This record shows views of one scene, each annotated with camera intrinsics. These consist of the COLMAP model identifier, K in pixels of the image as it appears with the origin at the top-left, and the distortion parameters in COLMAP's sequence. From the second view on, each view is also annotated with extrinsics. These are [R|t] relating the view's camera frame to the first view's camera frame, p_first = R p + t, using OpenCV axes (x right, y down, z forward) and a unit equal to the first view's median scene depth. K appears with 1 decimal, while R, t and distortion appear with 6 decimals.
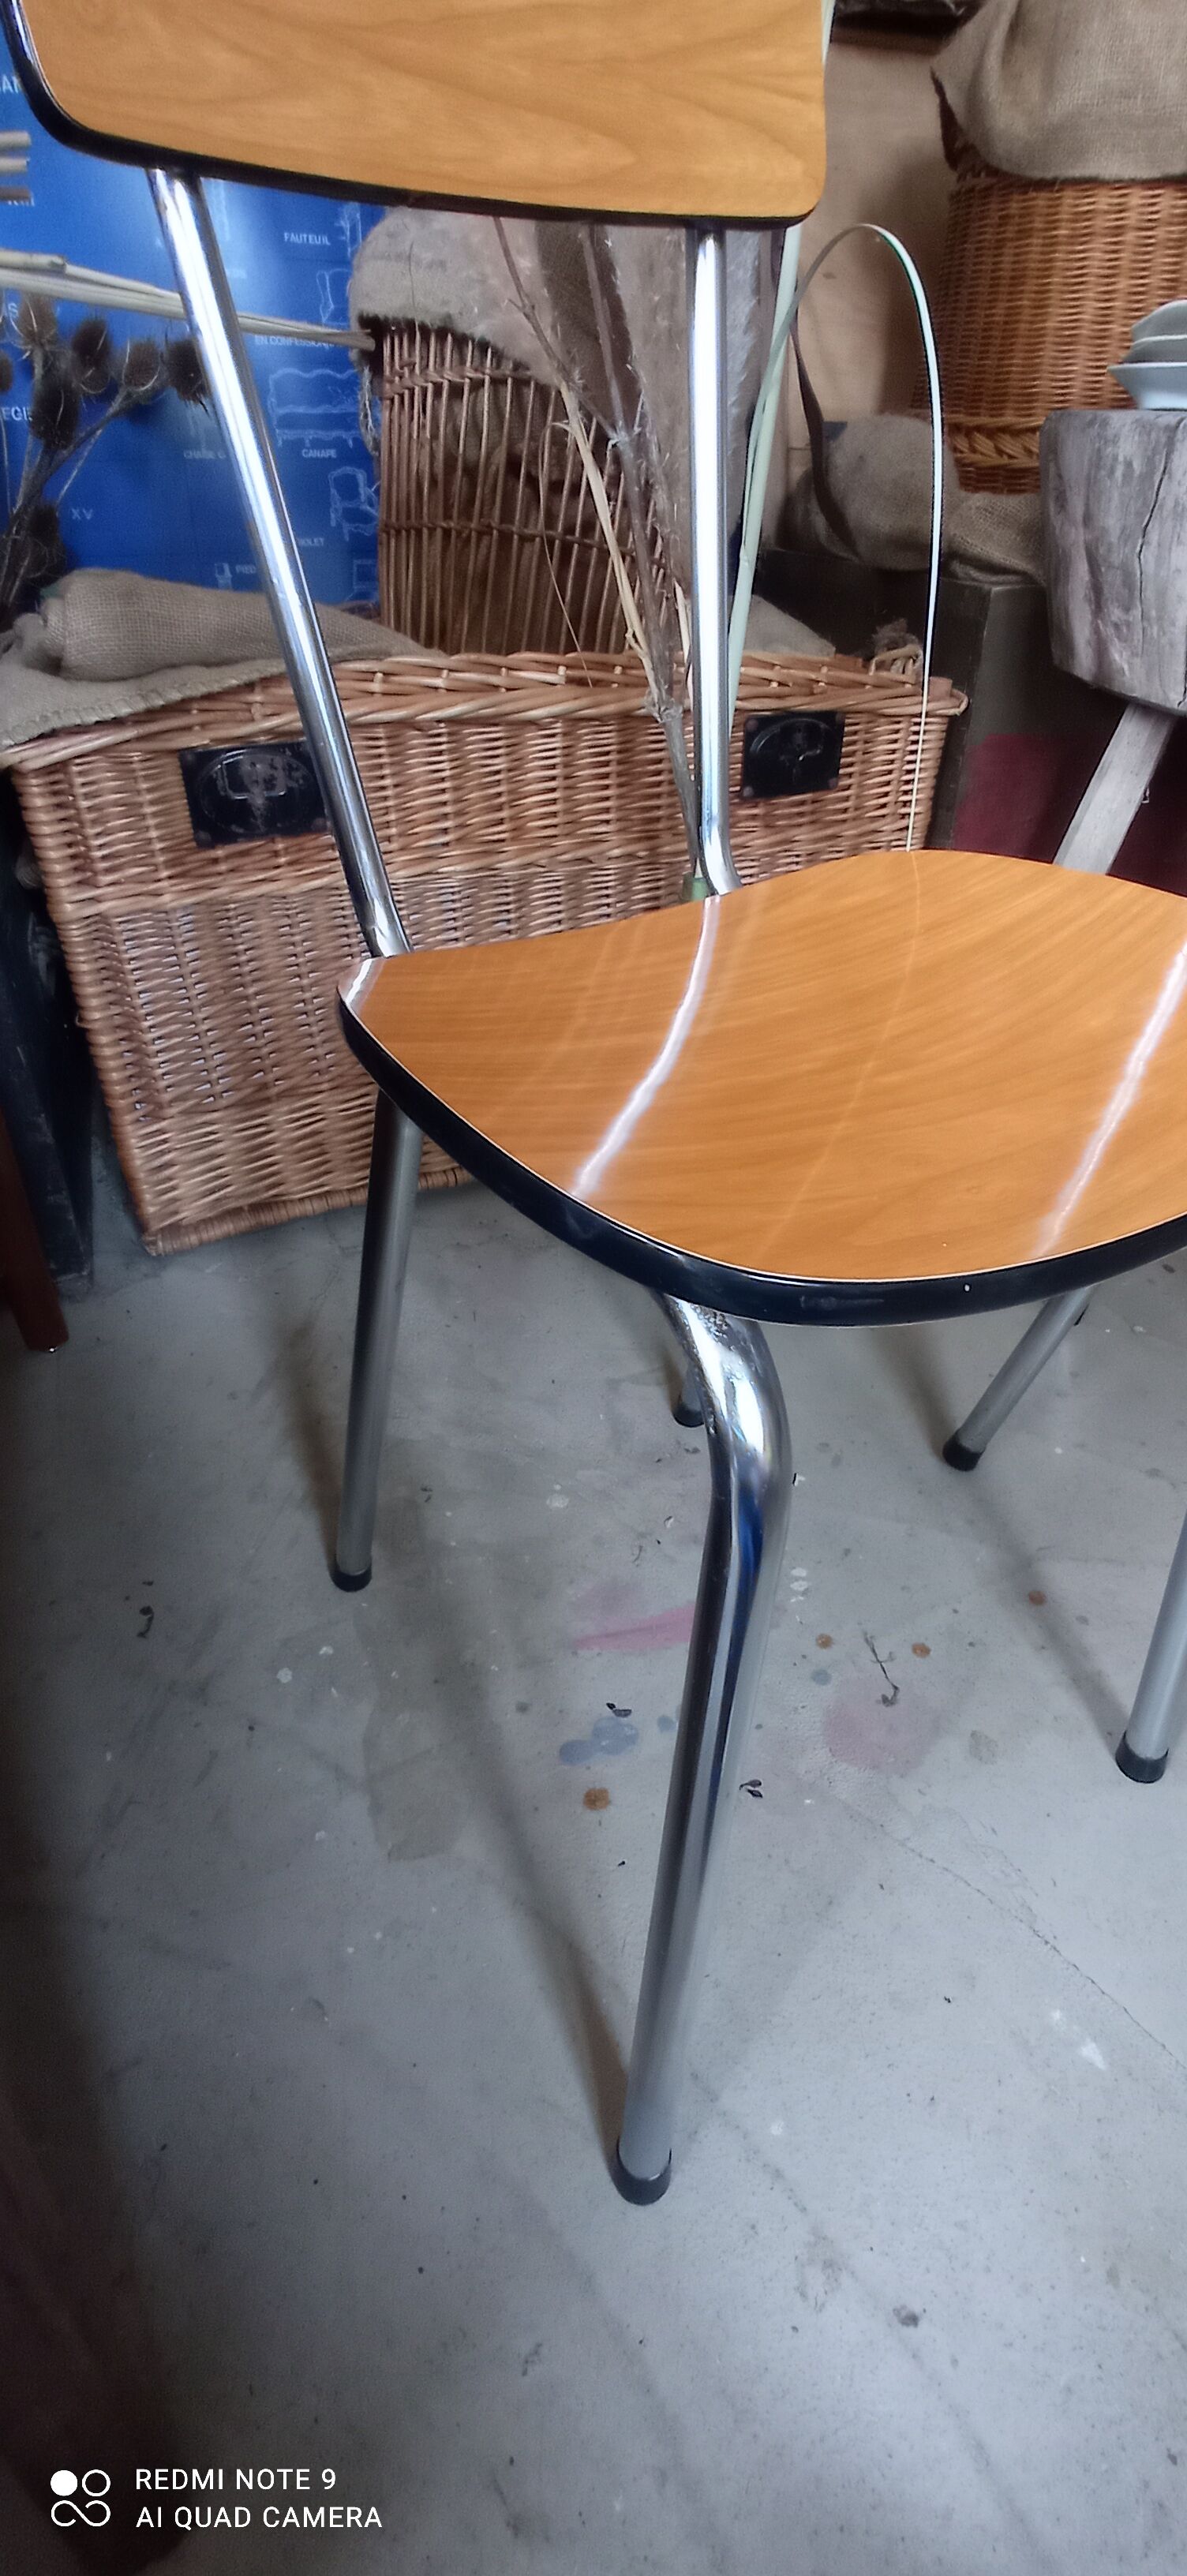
lens RADIAL K [[1187.4, 0, 595.1], [0, 1187.4, 1278.9], [0, 0, 1]] dist [-0.032282, 0.010391]
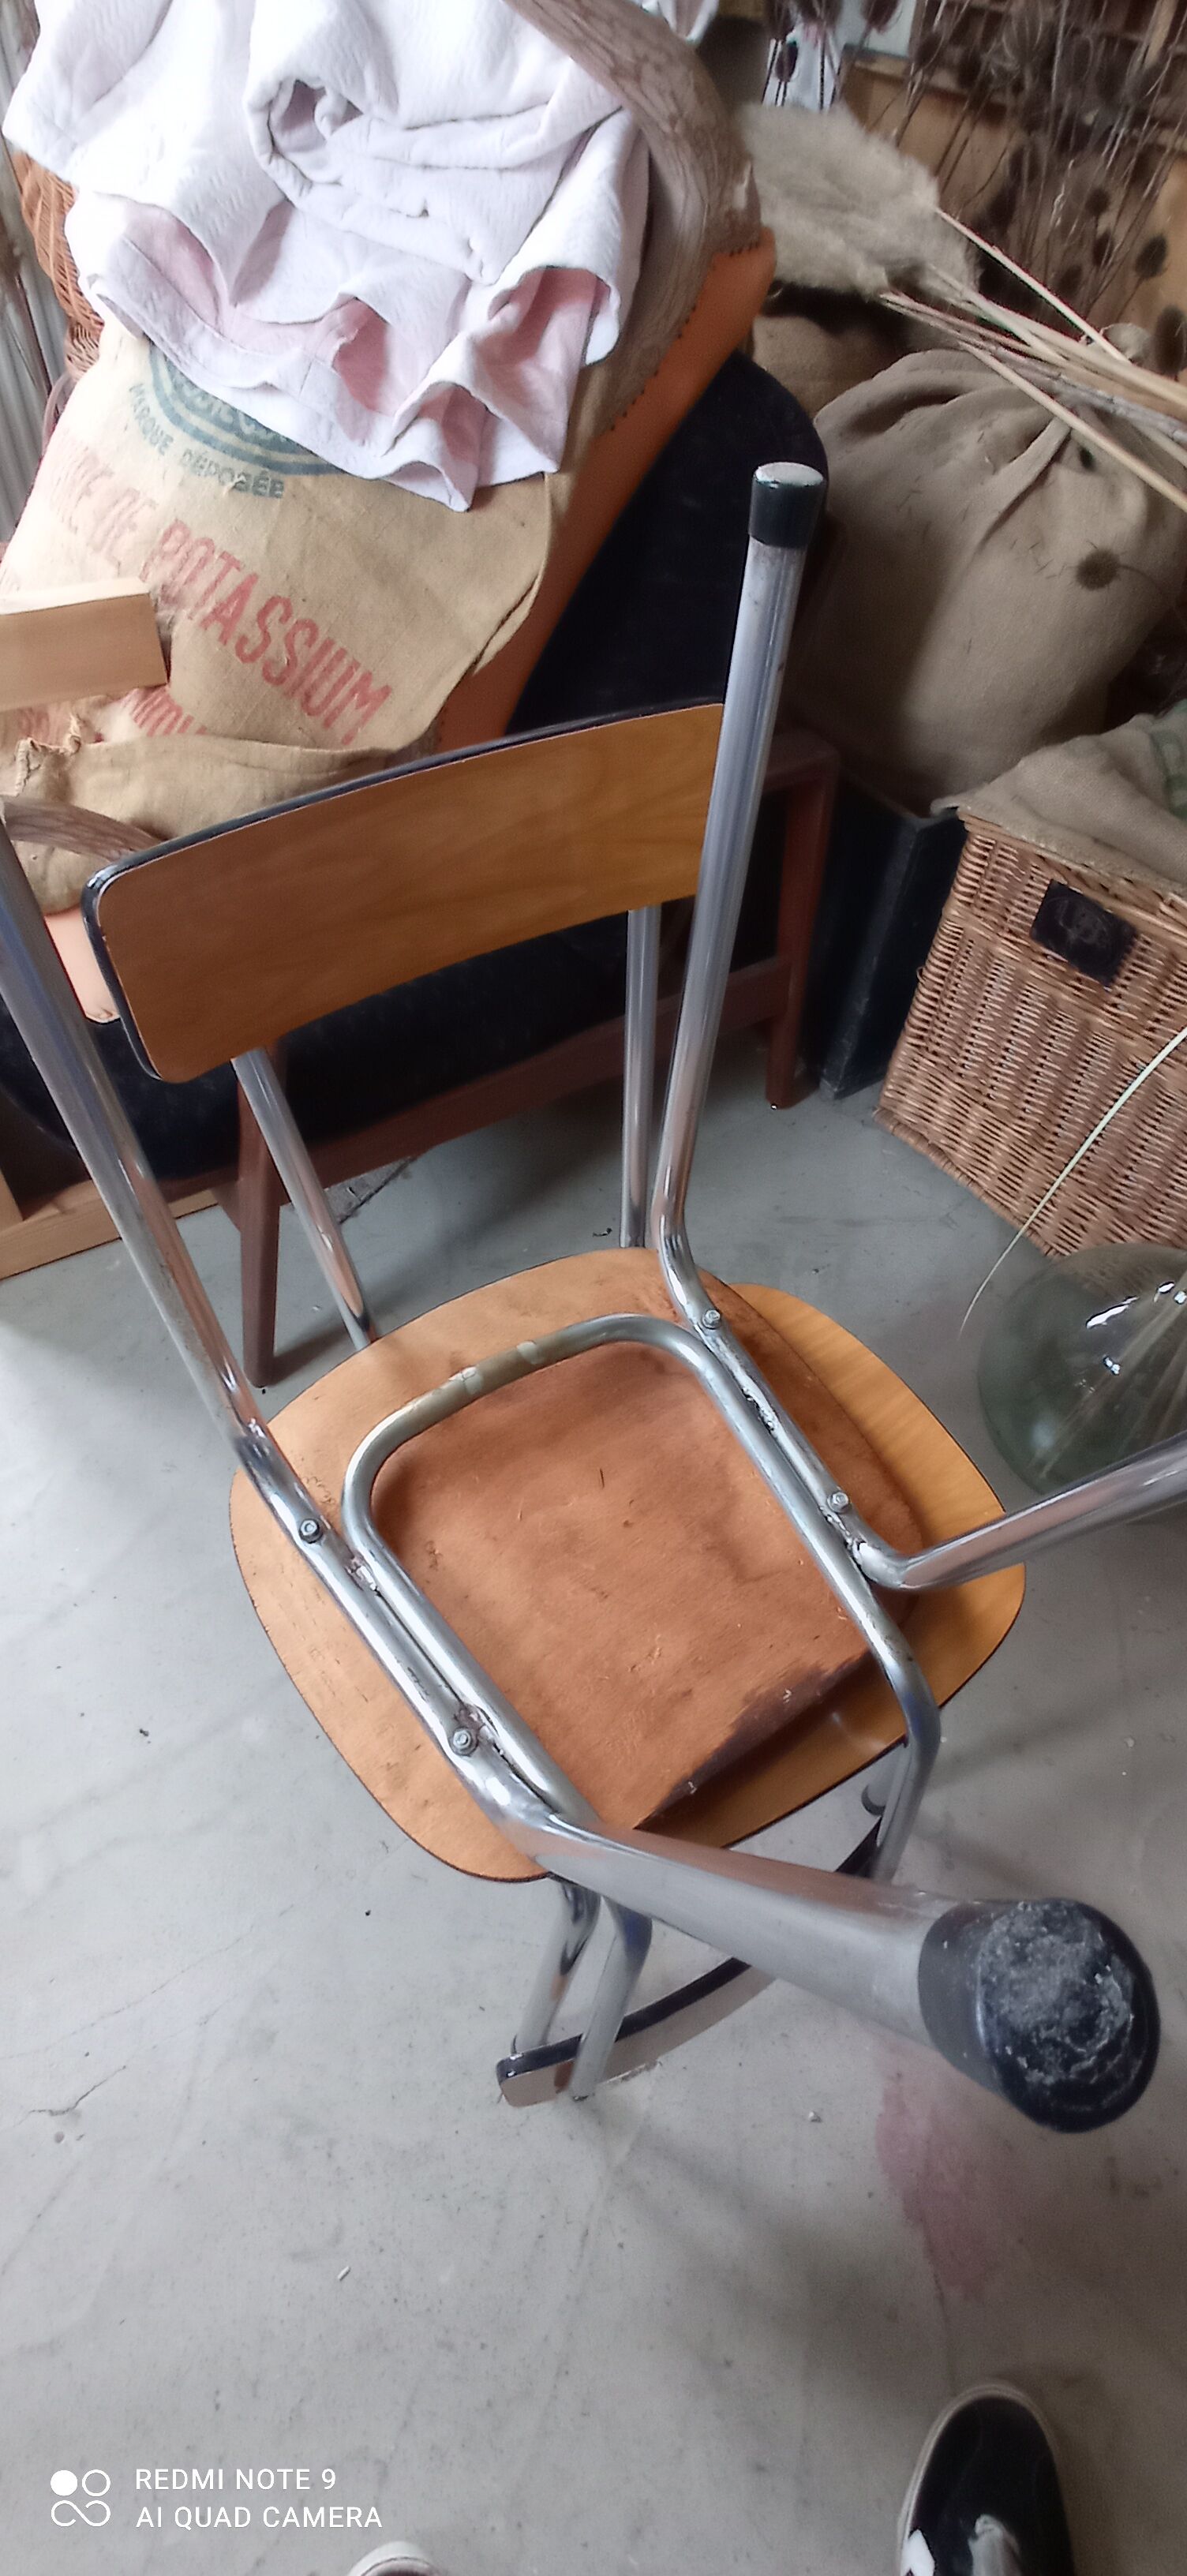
lens RADIAL K [[1187.4, 0, 591.3], [0, 1187.4, 1283.5], [0, 0, 1]] dist [-0.032282, 0.010391]
pose [[0.239608, 0.780425, -0.577516, 0.718678], [-0.611863, 0.583231, 0.534290, -0.620602], [0.753798, 0.225340, 0.617260, -0.140548]]
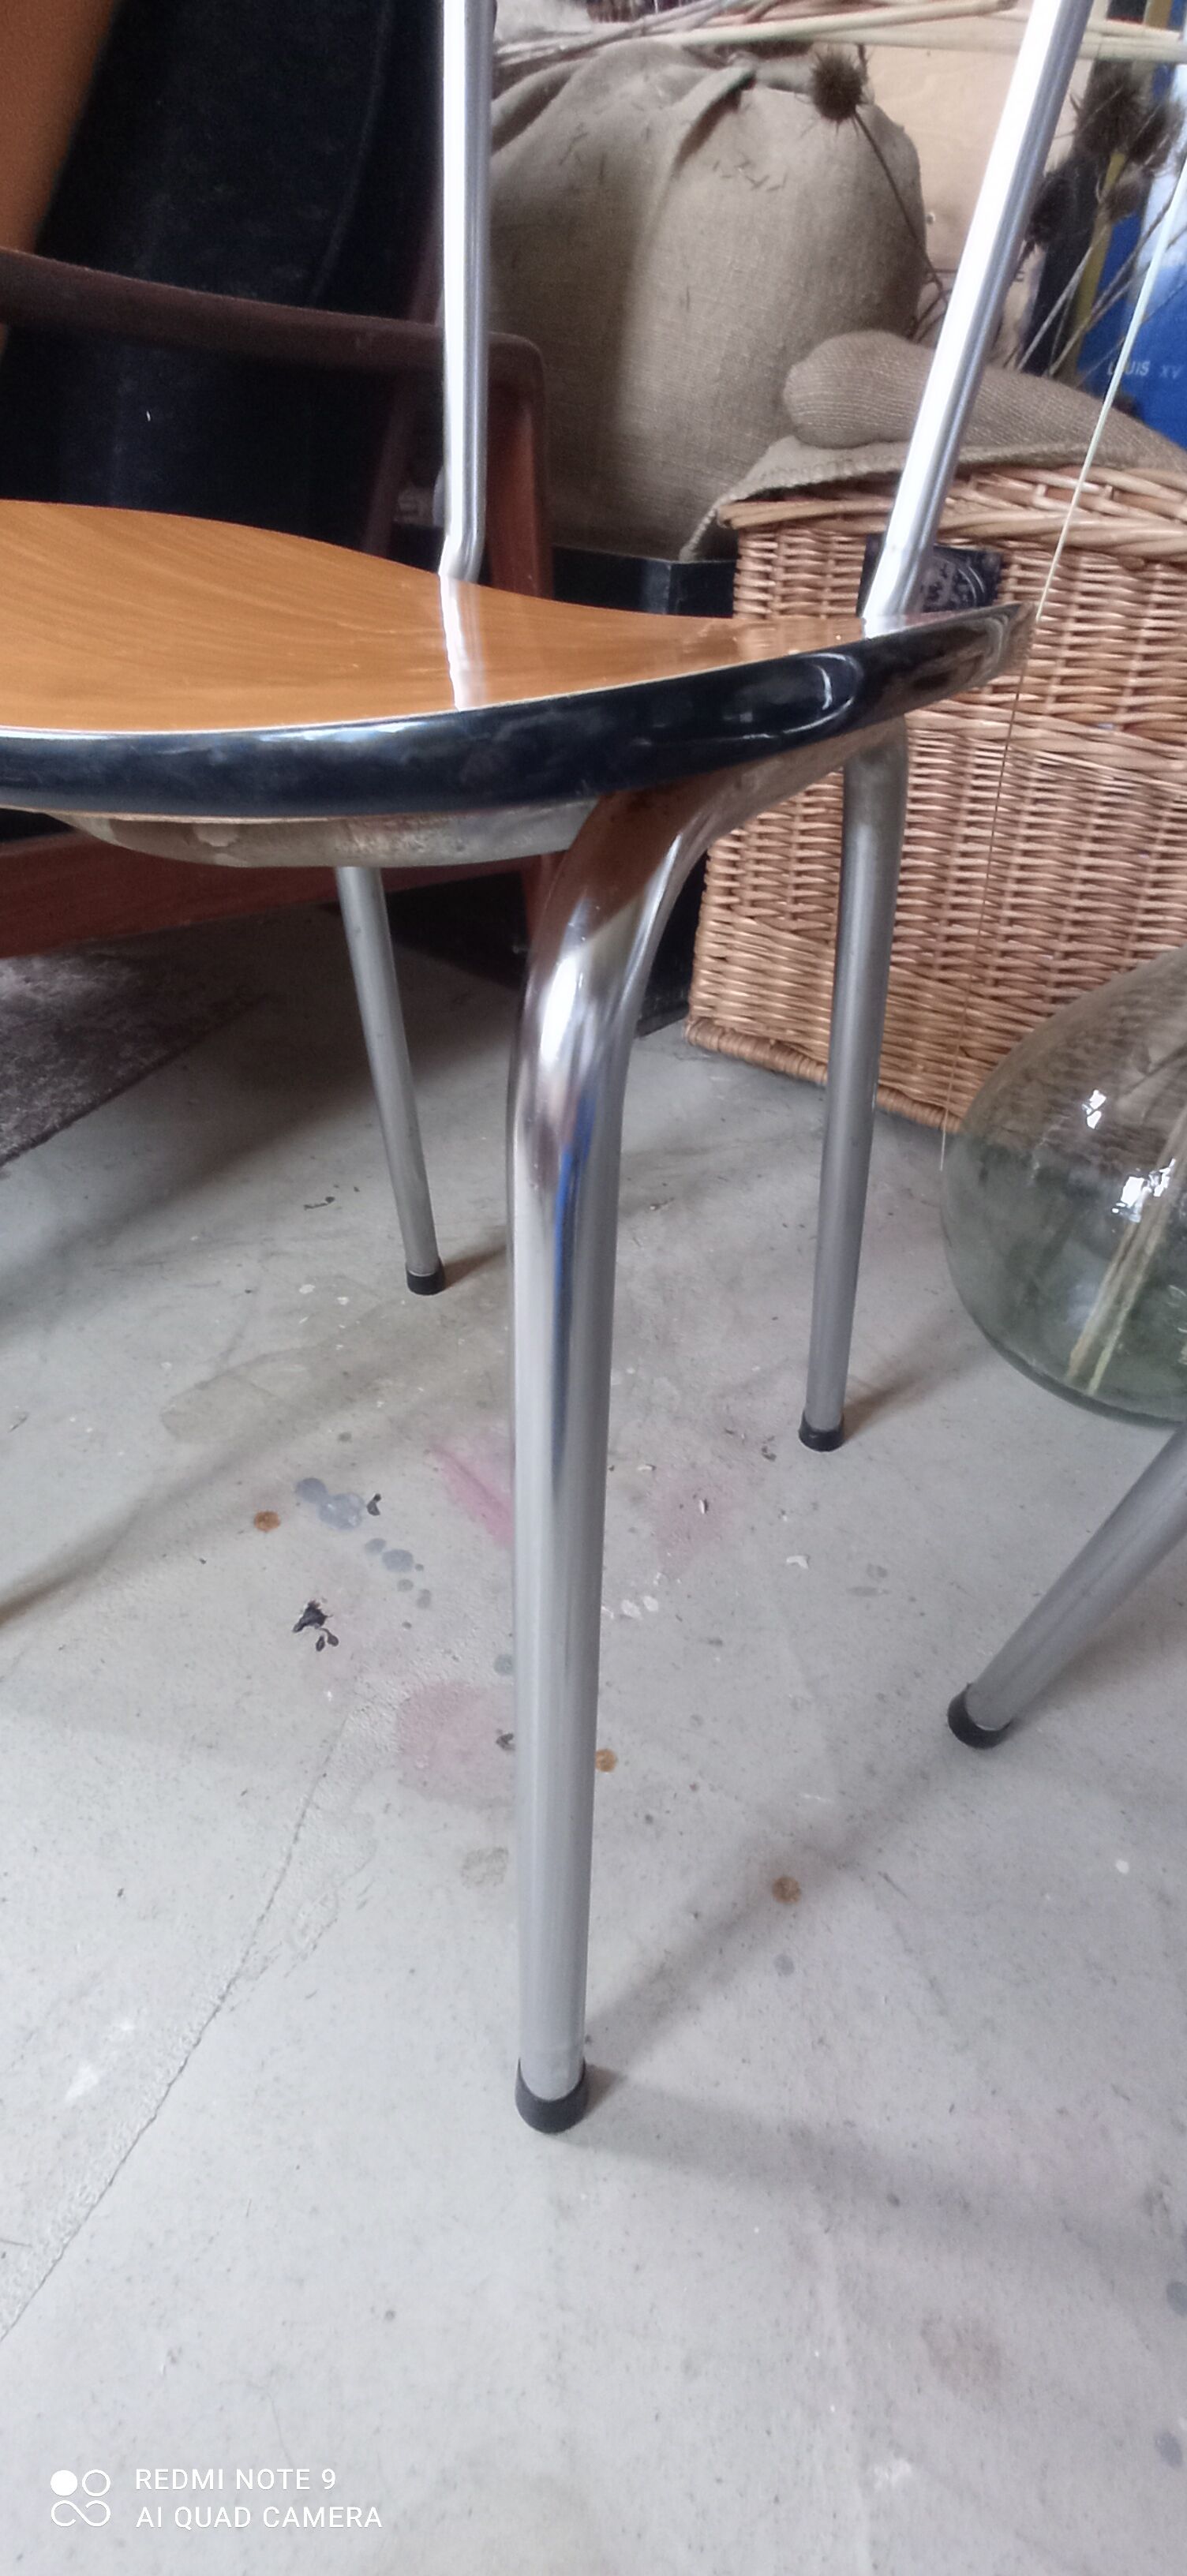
lens RADIAL K [[1187.4, 0, 584.1], [0, 1187.4, 1275.0], [0, 0, 1]] dist [-0.032282, 0.010391]
pose [[0.455887, 0.541643, -0.706250, 0.582389], [-0.556253, 0.792836, 0.248985, -0.087730], [0.694802, 0.279344, 0.662735, 0.404869]]
